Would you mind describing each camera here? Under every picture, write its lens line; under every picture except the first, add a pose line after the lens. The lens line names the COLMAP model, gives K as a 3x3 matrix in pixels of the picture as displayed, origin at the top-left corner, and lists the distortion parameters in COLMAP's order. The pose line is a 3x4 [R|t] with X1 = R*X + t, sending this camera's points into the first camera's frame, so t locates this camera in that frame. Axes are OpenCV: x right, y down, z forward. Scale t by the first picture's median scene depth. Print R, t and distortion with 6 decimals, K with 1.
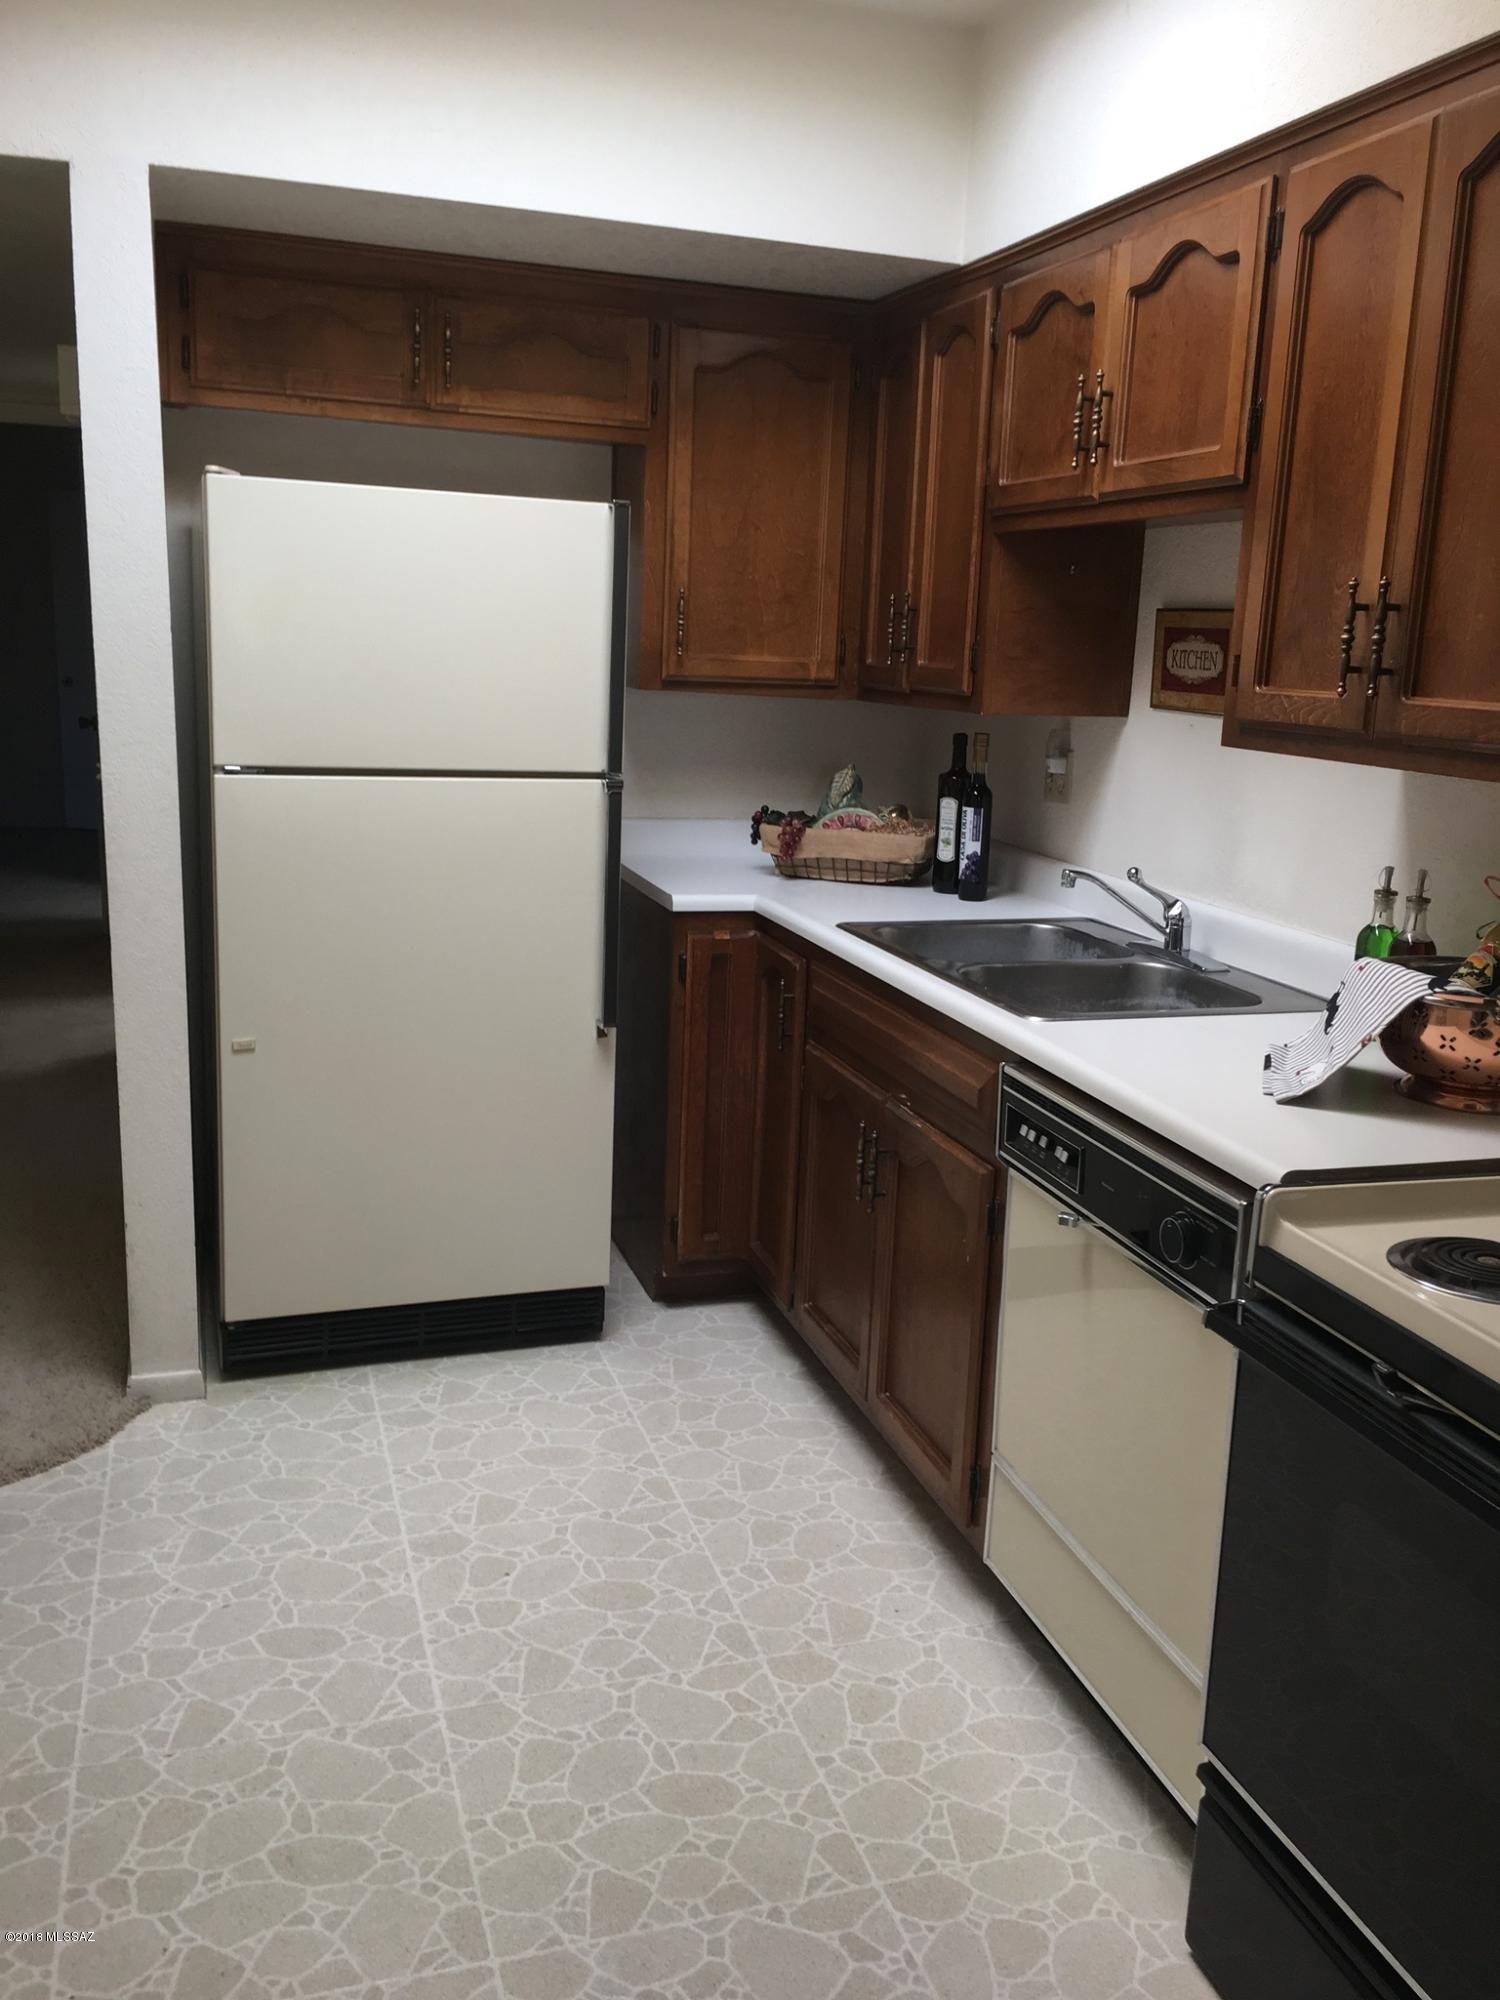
lens RADIAL K [[1705.2, 0, 761.8], [0, 1705.2, 990.0], [0, 0, 1]] dist [0.082770, -0.118078]
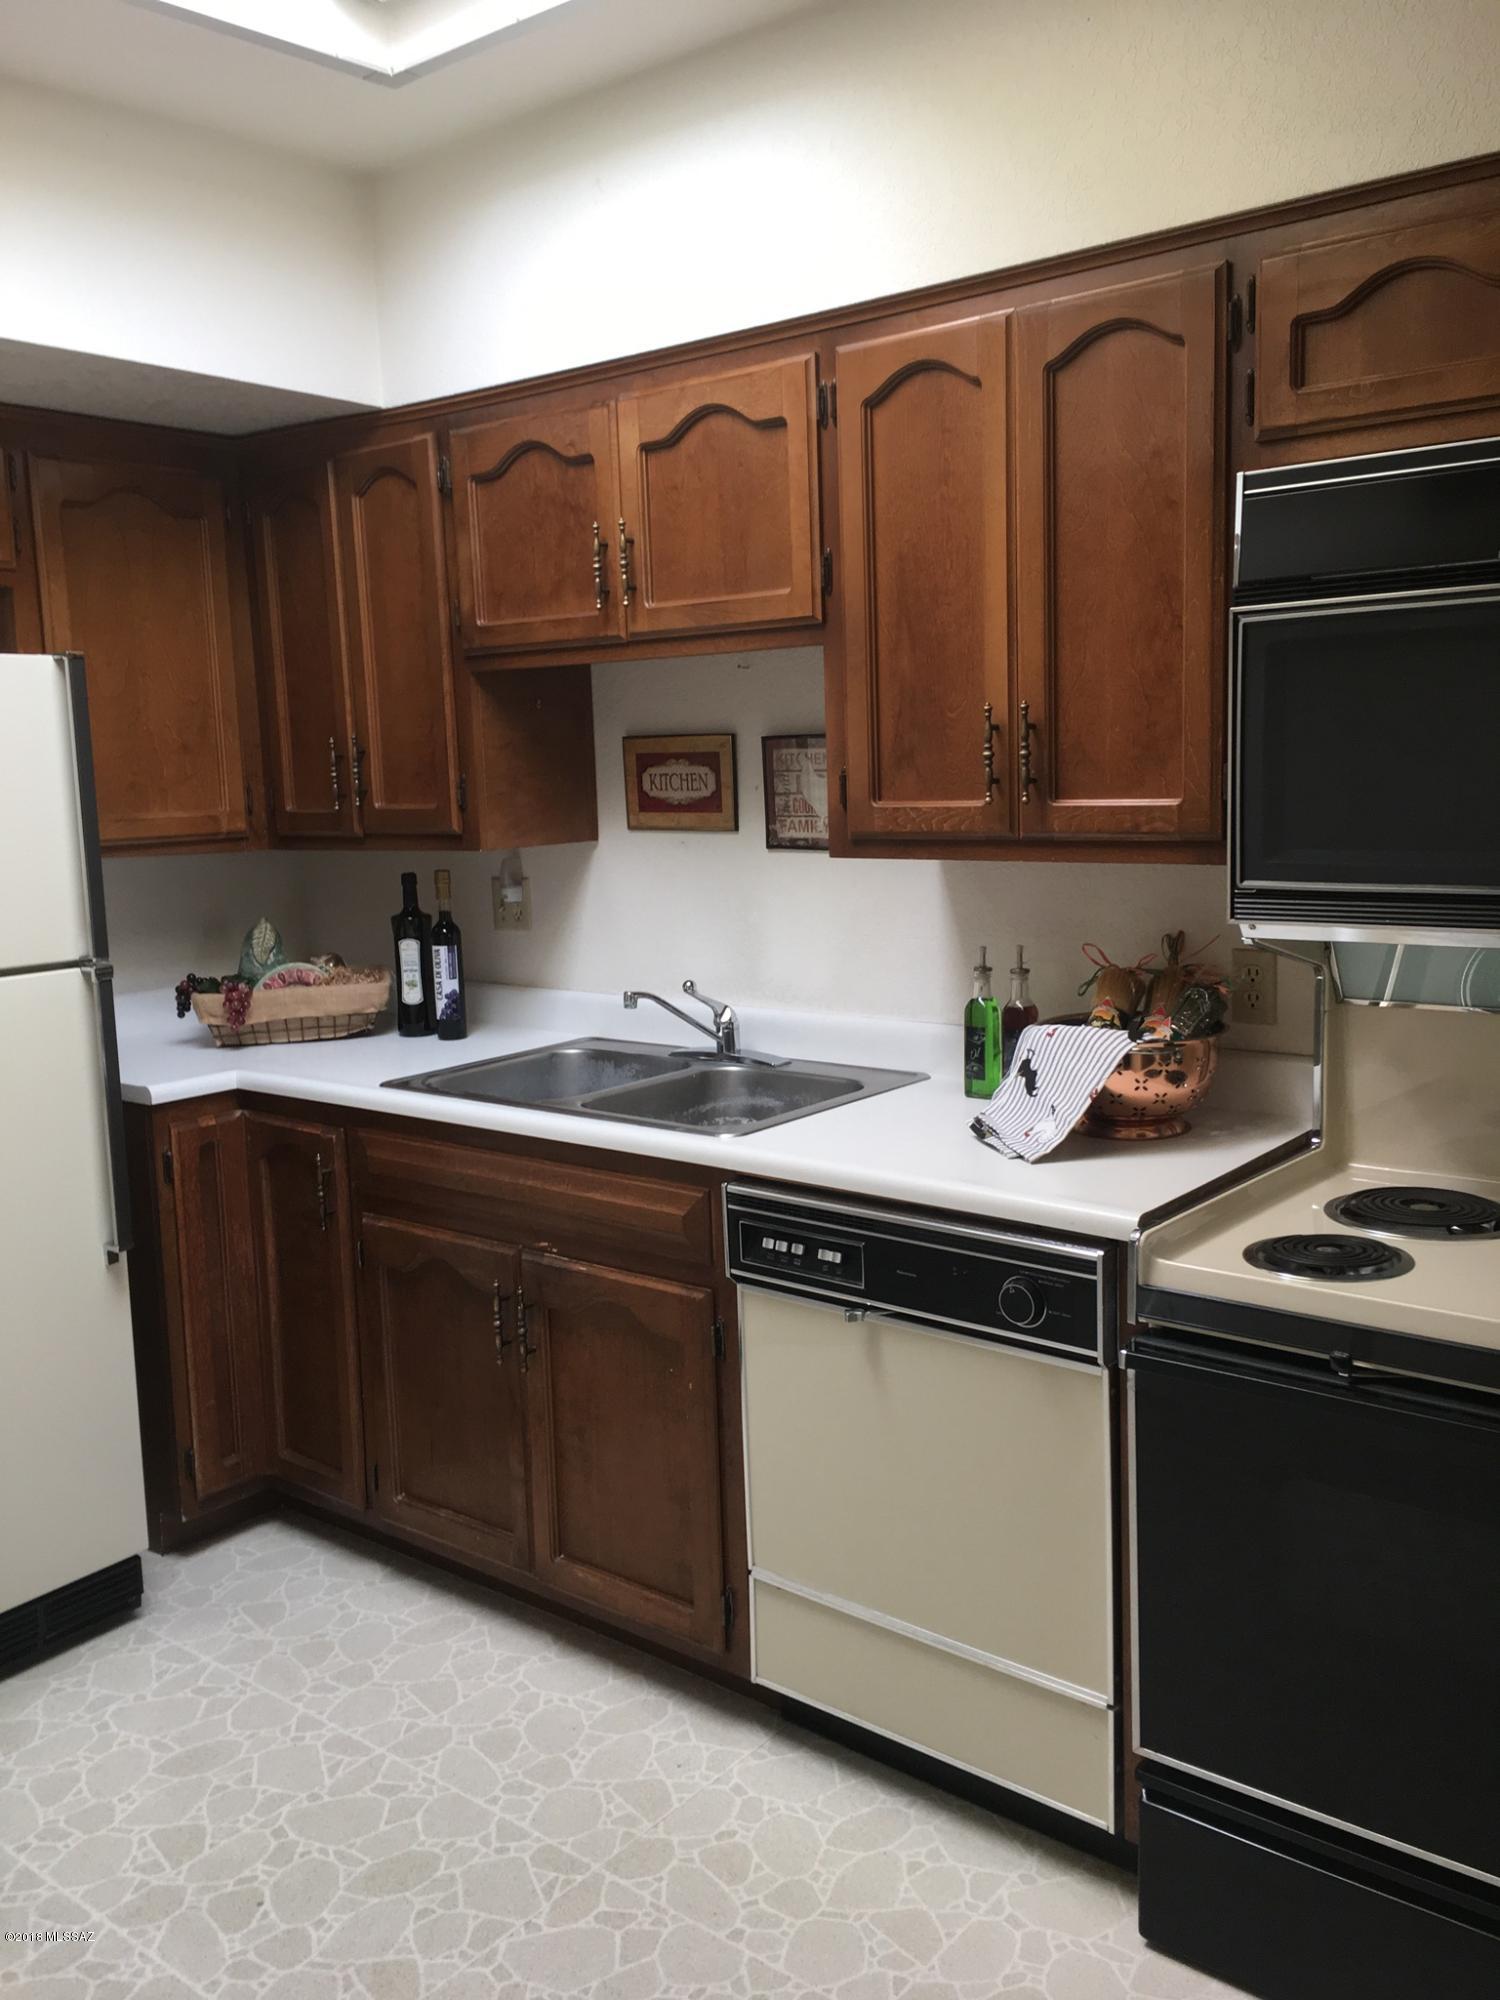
lens RADIAL K [[1705.2, 0, 761.8], [0, 1705.2, 990.0], [0, 0, 1]] dist [0.082770, -0.118078]
pose [[0.833653, -0.144102, 0.533157, -0.308126], [0.177809, 0.983991, -0.012071, -0.045994], [-0.522883, 0.104863, 0.845930, 0.094922]]
